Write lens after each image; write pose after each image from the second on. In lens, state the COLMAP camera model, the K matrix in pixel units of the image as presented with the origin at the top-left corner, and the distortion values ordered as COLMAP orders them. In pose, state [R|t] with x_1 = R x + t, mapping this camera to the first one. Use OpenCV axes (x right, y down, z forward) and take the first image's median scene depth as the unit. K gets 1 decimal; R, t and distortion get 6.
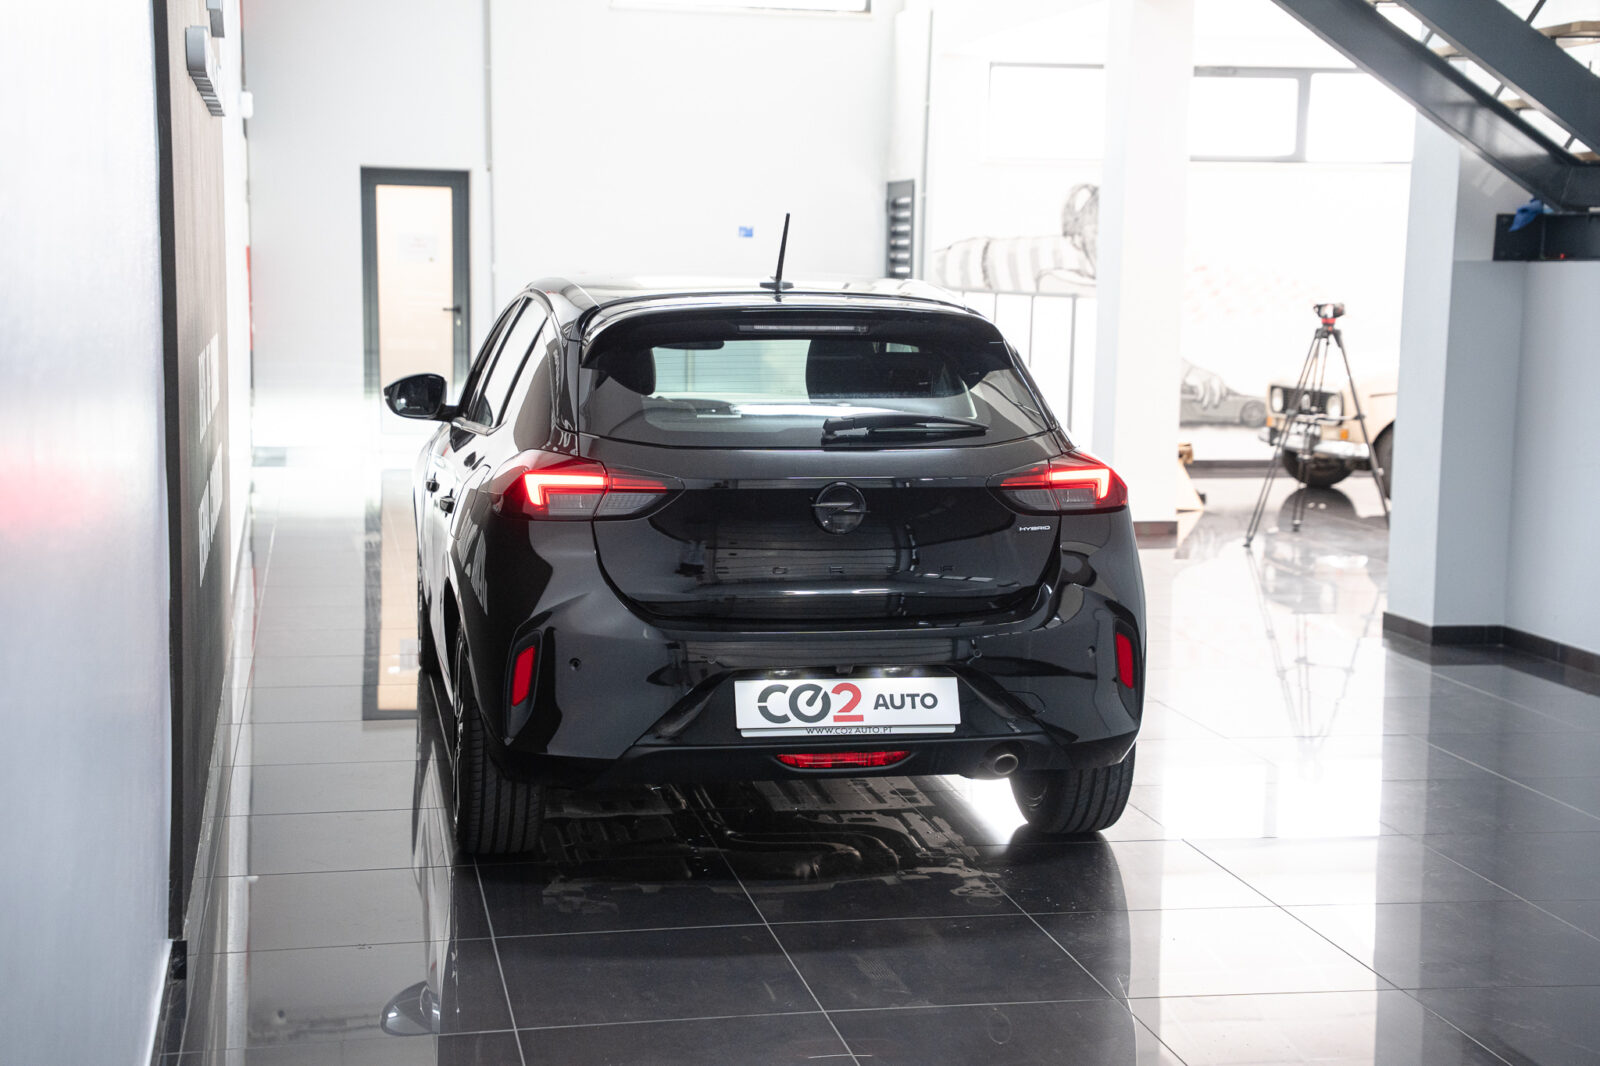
lens RADIAL K [[2347.9, 0, 800.0], [0, 2347.9, 533.0], [0, 0, 1]] dist [0.160371, 0.014359]
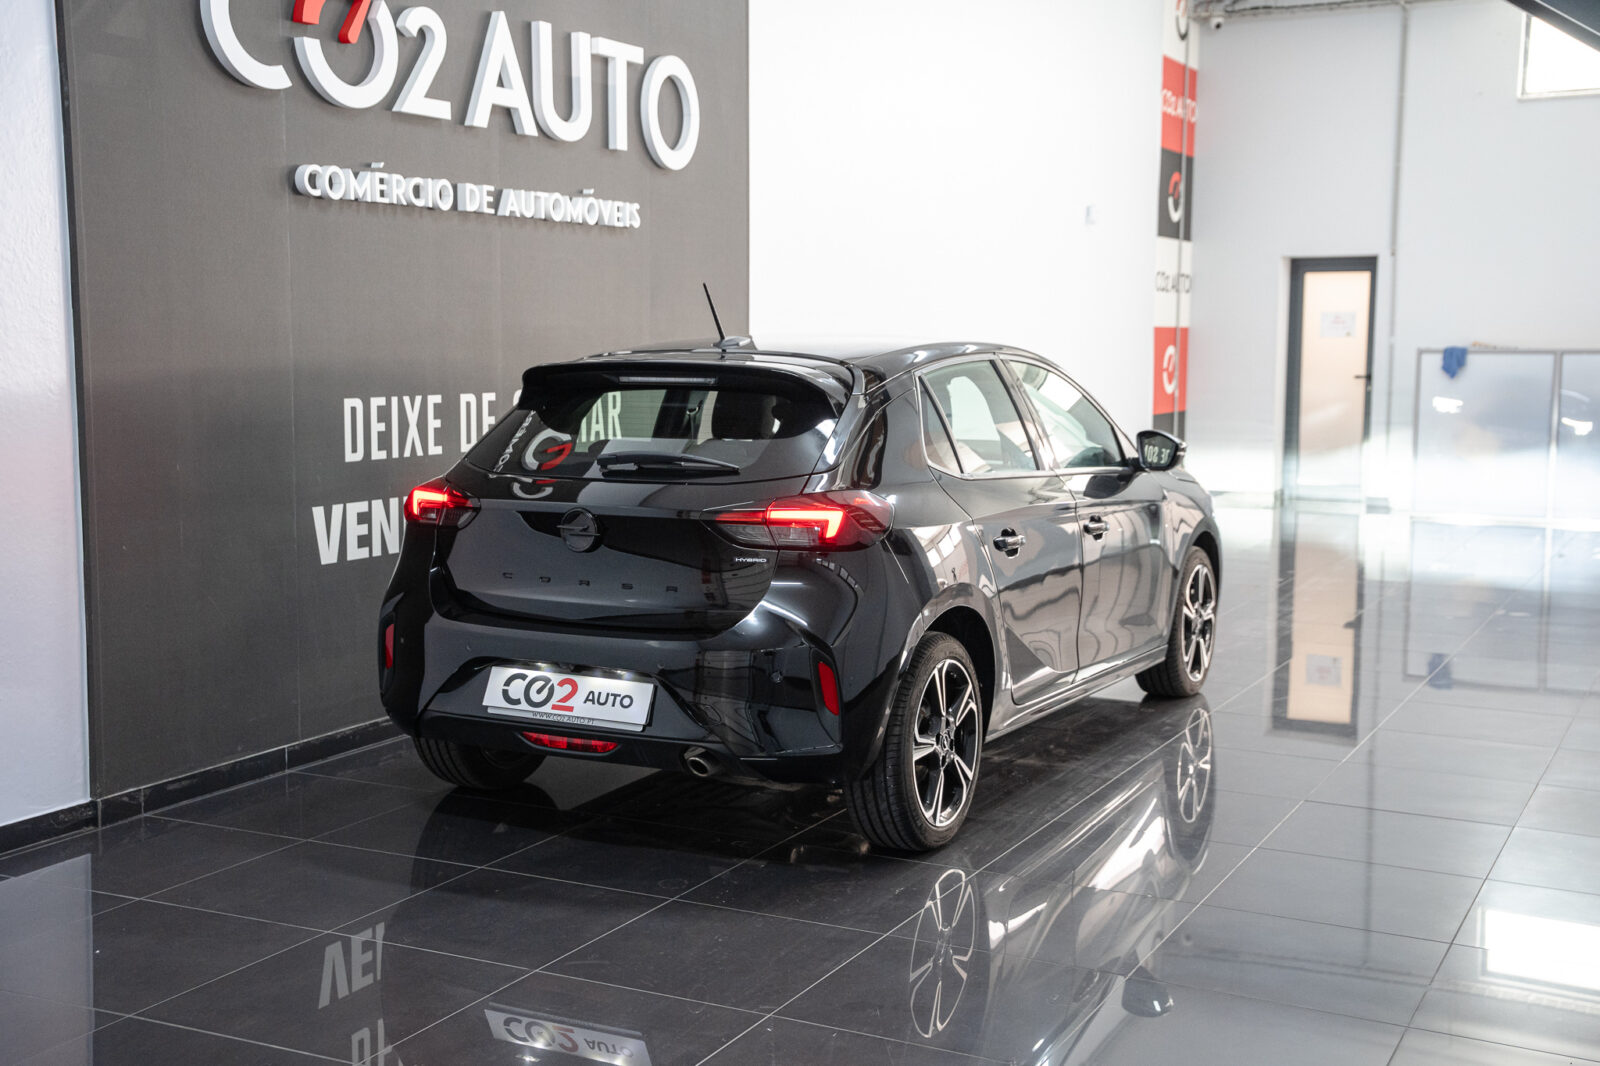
lens RADIAL K [[1834.9, 0, 800.0], [0, 1834.9, 533.0], [0, 0, 1]] dist [0.023368, 0.011464]
pose [[0.776962, 0.055360, -0.627109, 0.684301], [-0.062340, 0.997996, 0.010864, -0.026308], [0.626454, 0.030653, 0.778856, 0.350952]]
